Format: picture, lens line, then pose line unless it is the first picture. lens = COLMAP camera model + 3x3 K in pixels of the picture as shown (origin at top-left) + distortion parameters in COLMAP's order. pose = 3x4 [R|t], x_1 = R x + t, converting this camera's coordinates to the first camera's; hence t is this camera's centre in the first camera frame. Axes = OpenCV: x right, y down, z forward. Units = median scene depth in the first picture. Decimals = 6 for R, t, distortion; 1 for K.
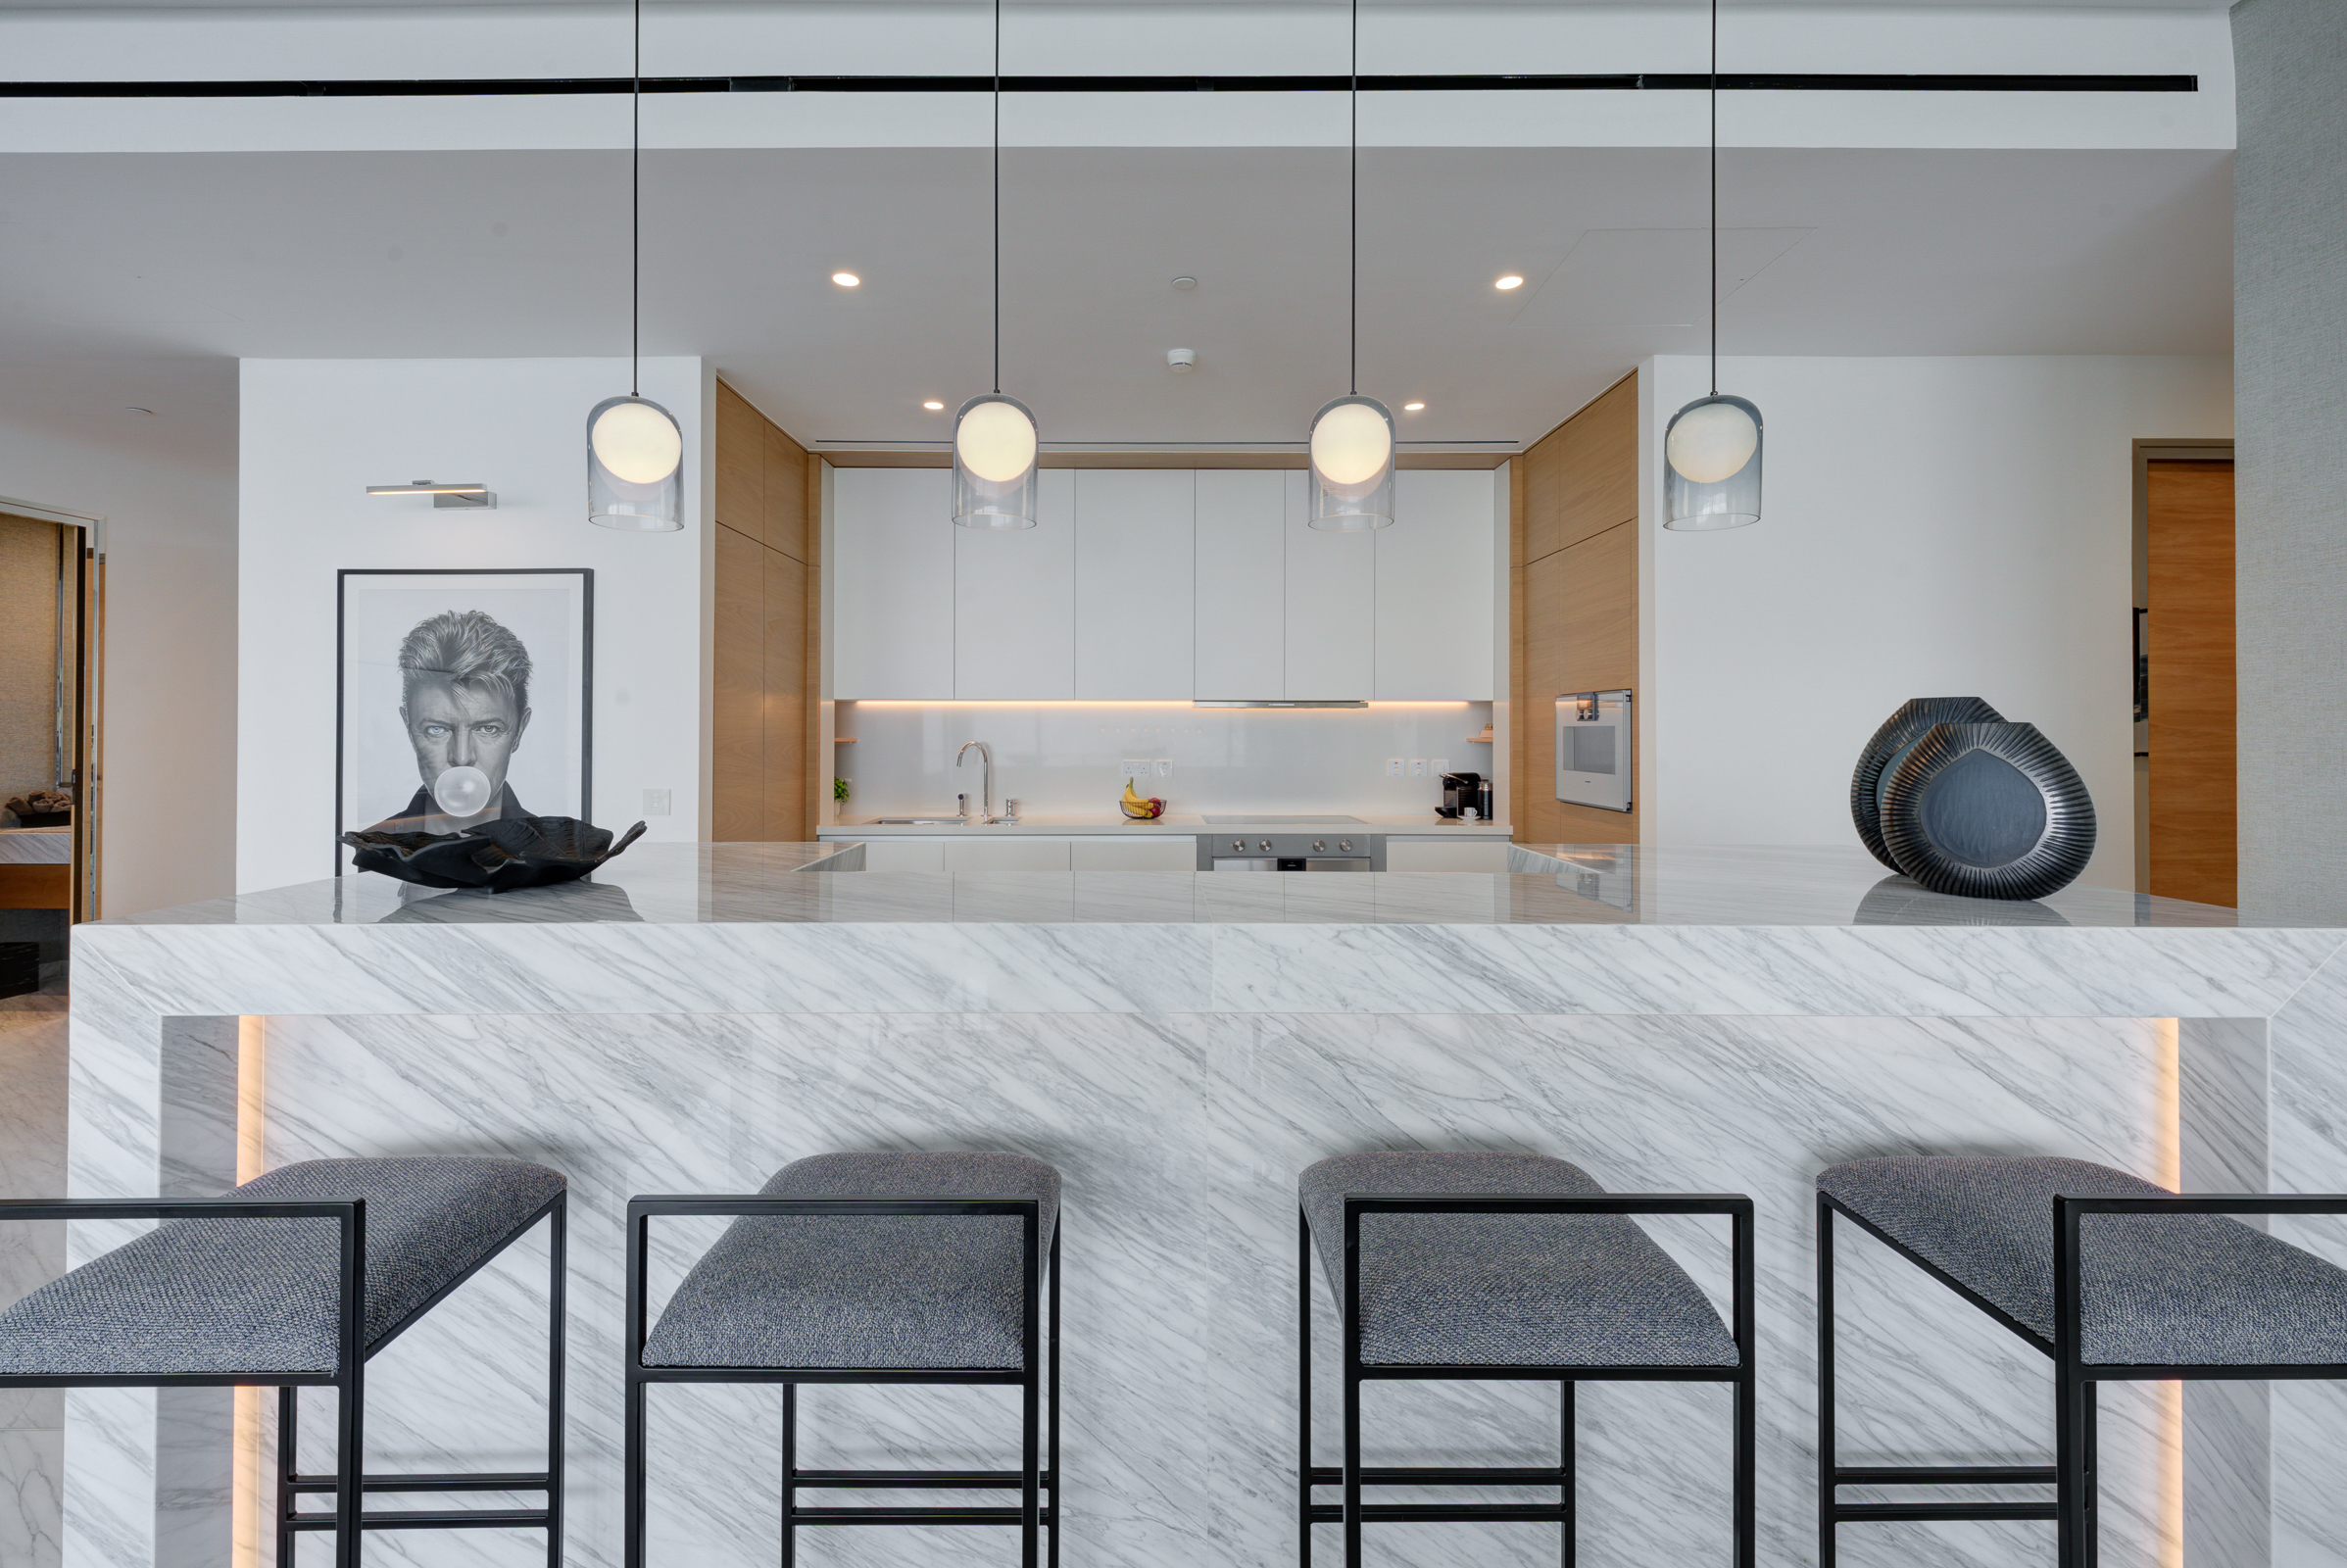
lens RADIAL K [[947.8, 0, 1148.6], [0, 947.8, 716.3], [0, 0, 1]] dist [0.019860, -0.005375]
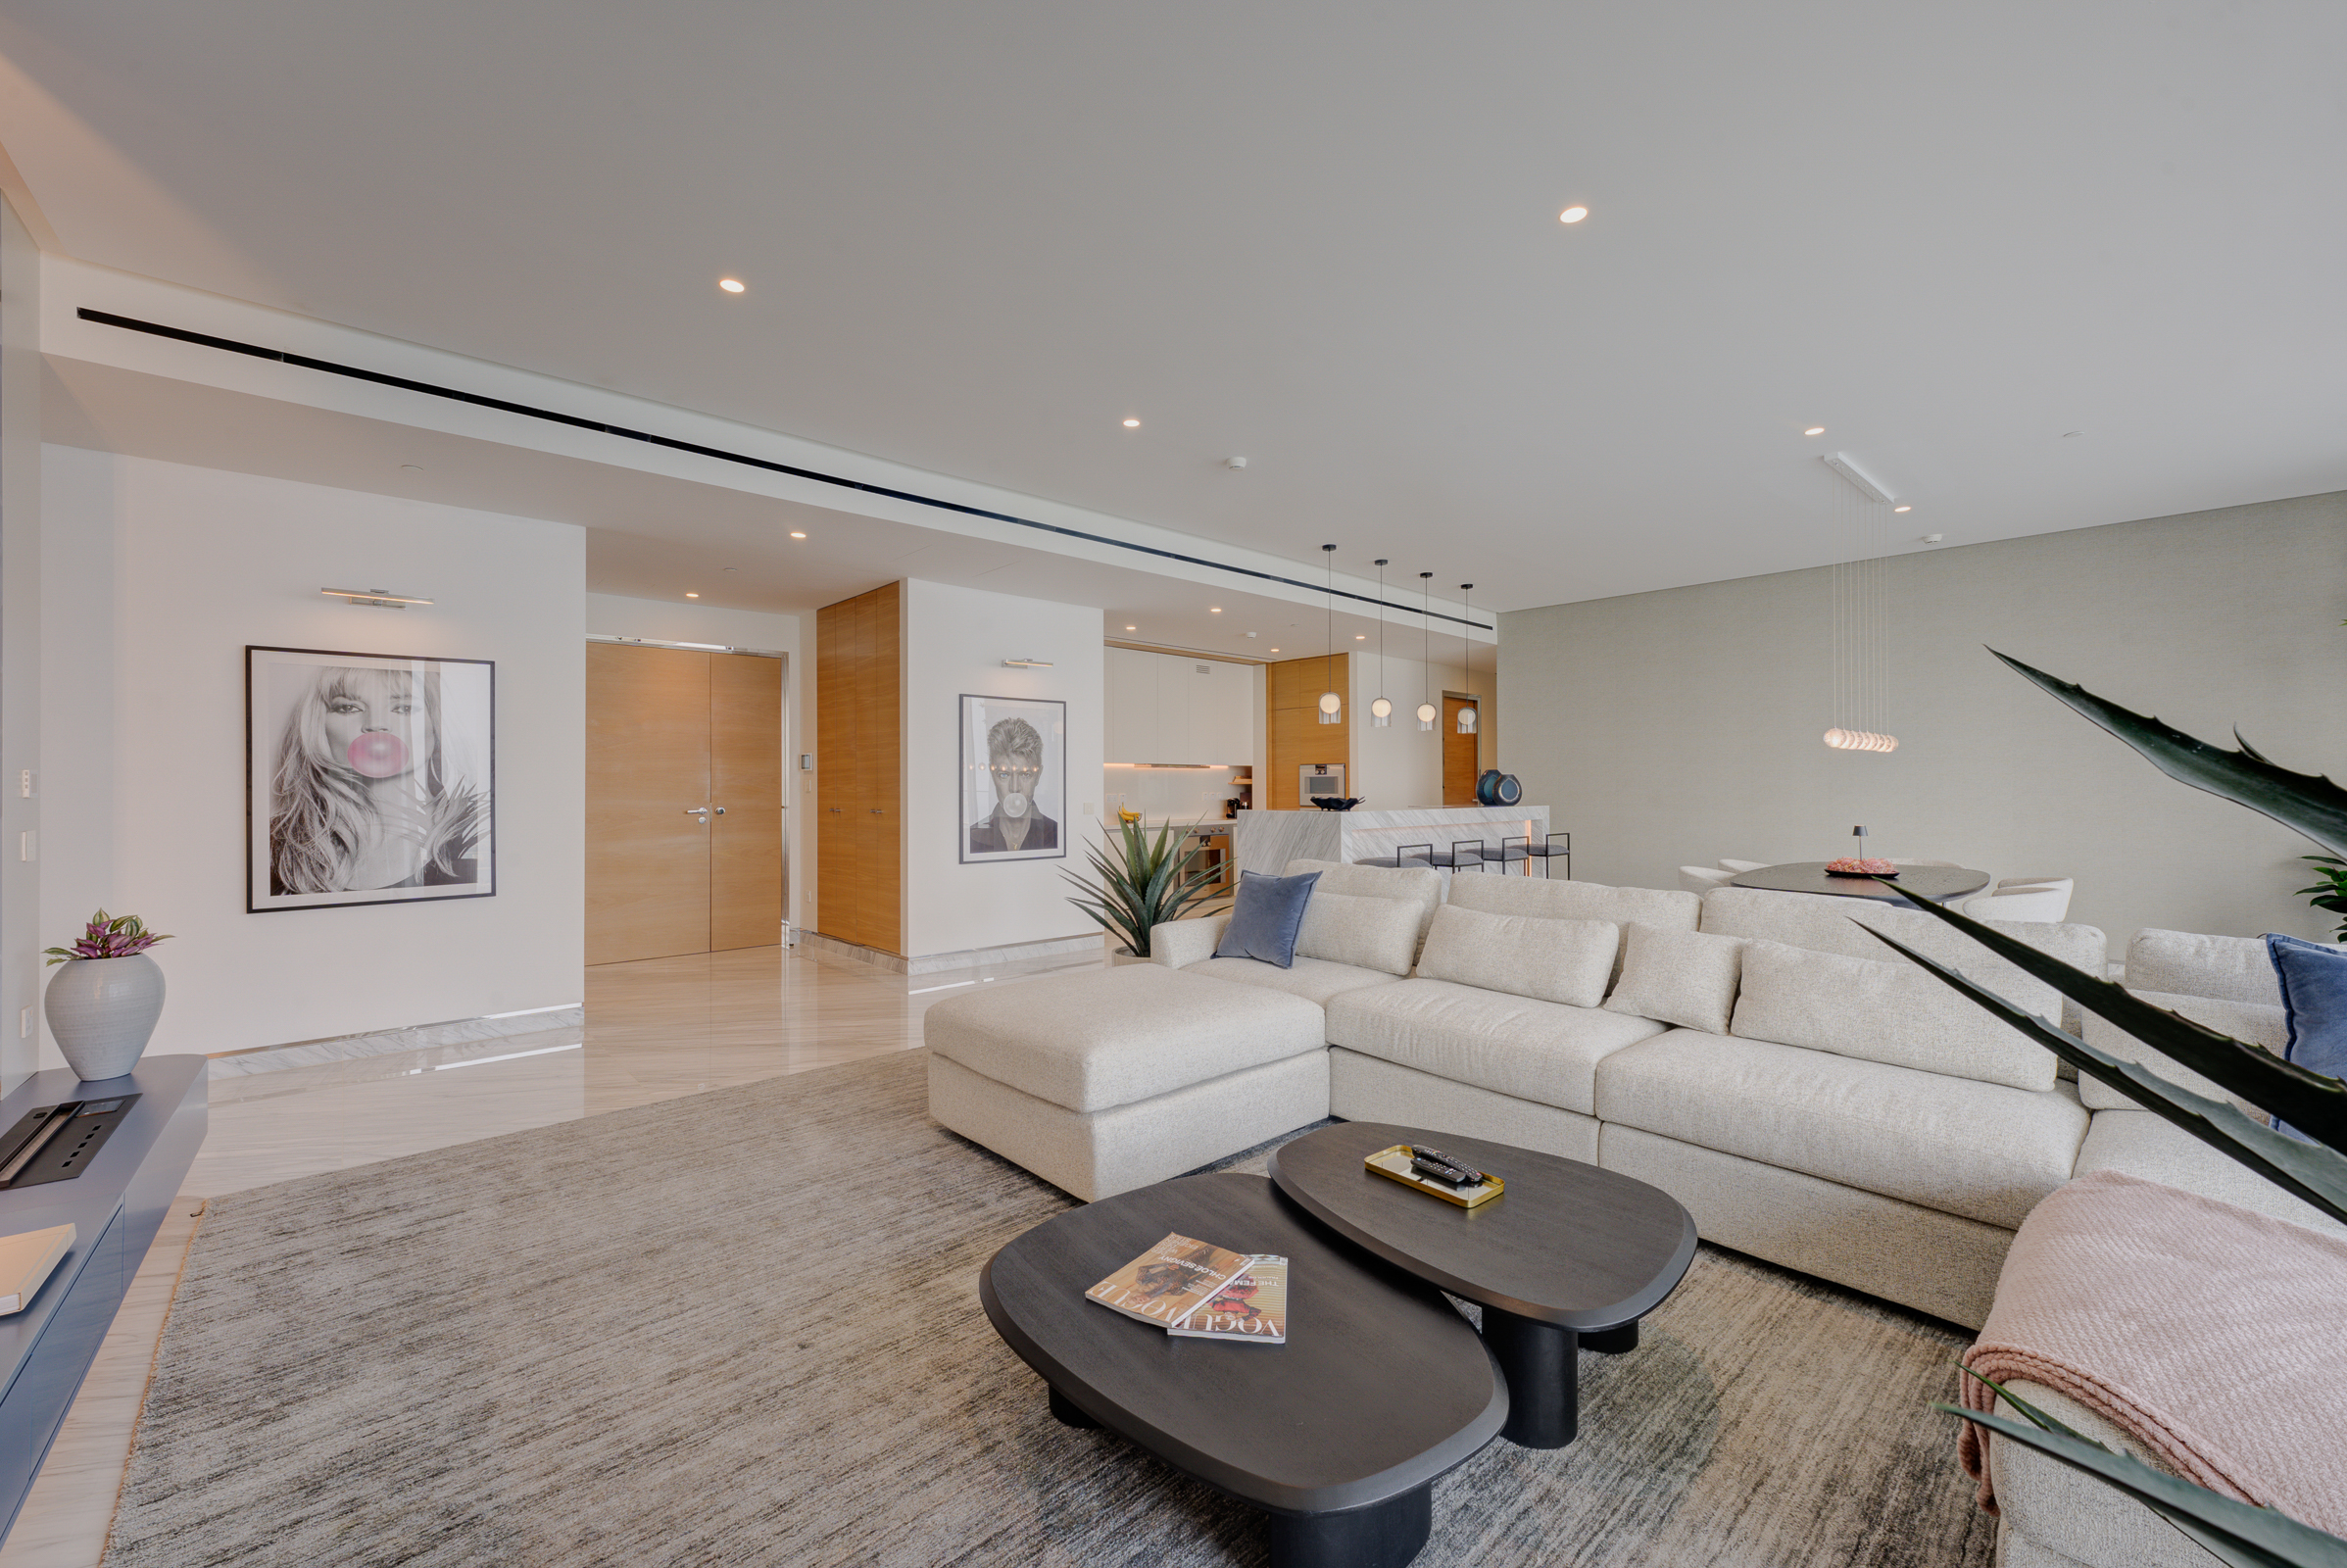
lens RADIAL K [[947.8, 0, 1182.0], [0, 947.8, 783.4], [0, 0, 1]] dist [0.019860, -0.005375]
pose [[0.712521, 0.000724, 0.701651, -1.894817], [-0.008962, 0.999927, 0.008070, 0.011534], [-0.701594, -0.012038, 0.712475, -0.712456]]
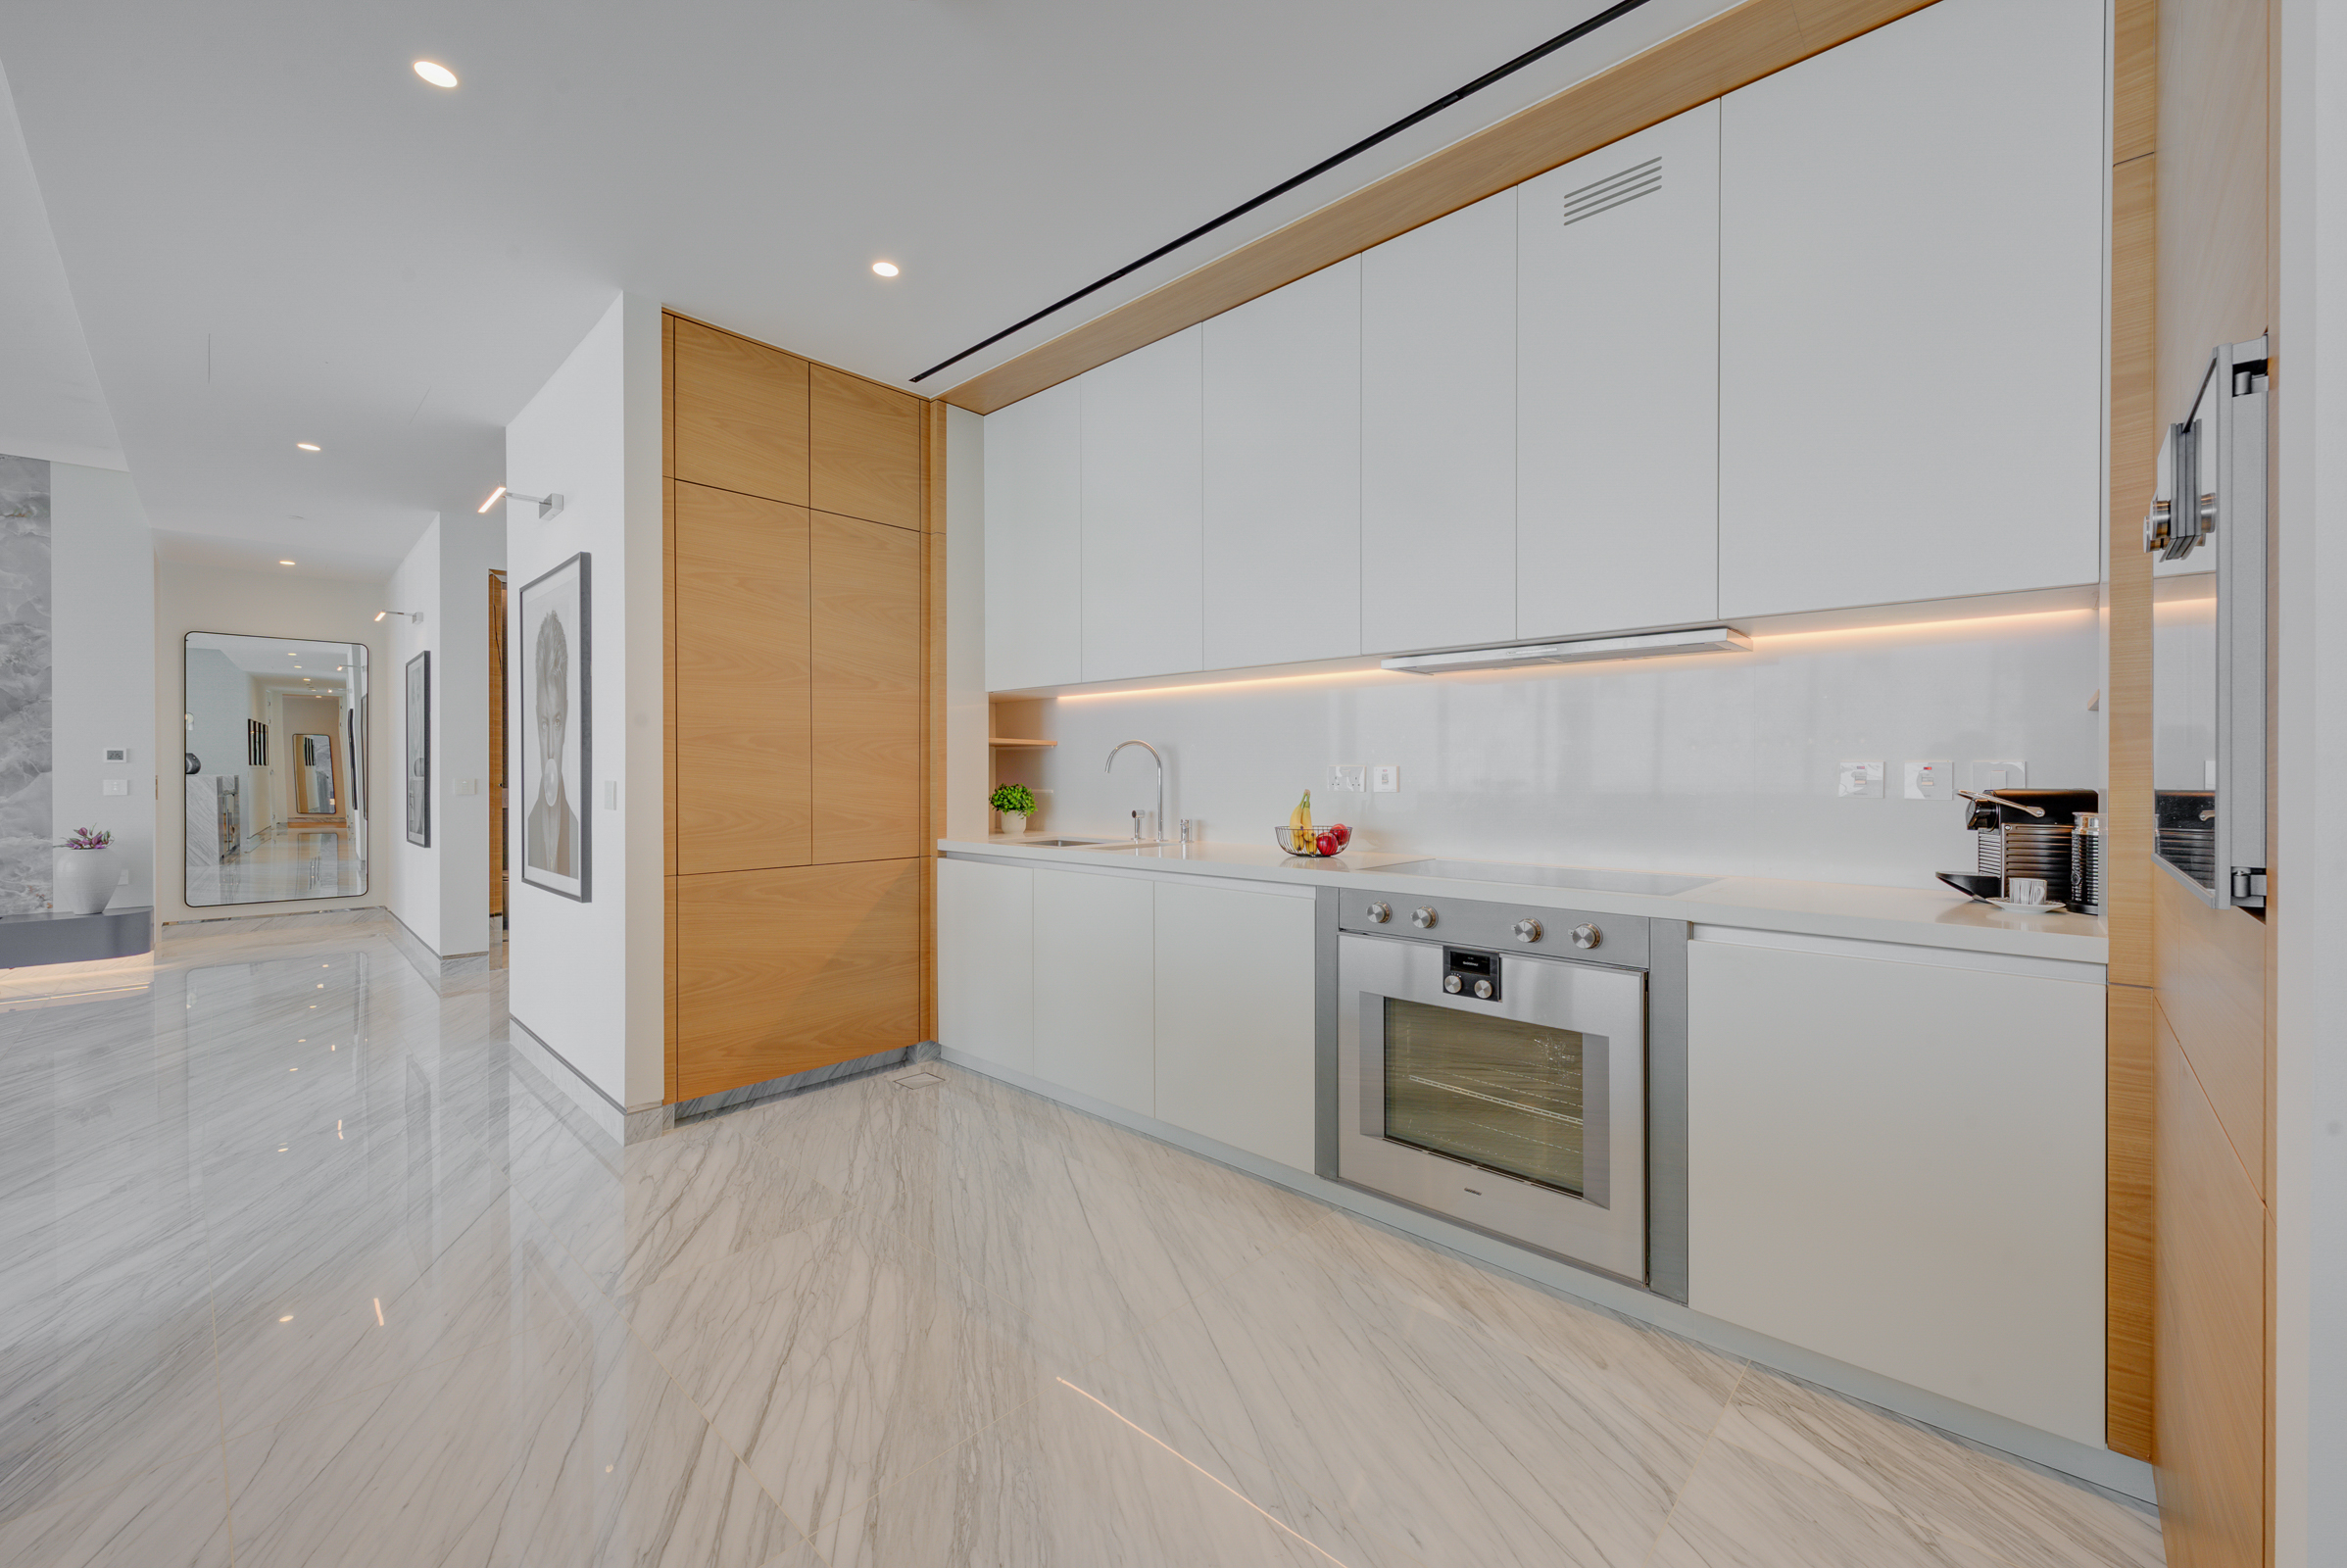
lens RADIAL K [[947.8, 0, 1142.2], [0, 947.8, 779.5], [0, 0, 1]] dist [0.019860, -0.005375]
pose [[0.731372, 0.001892, -0.681976, 0.477870], [0.009868, 0.999862, 0.013356, 0.067089], [0.681907, -0.016498, 0.731252, 0.654264]]
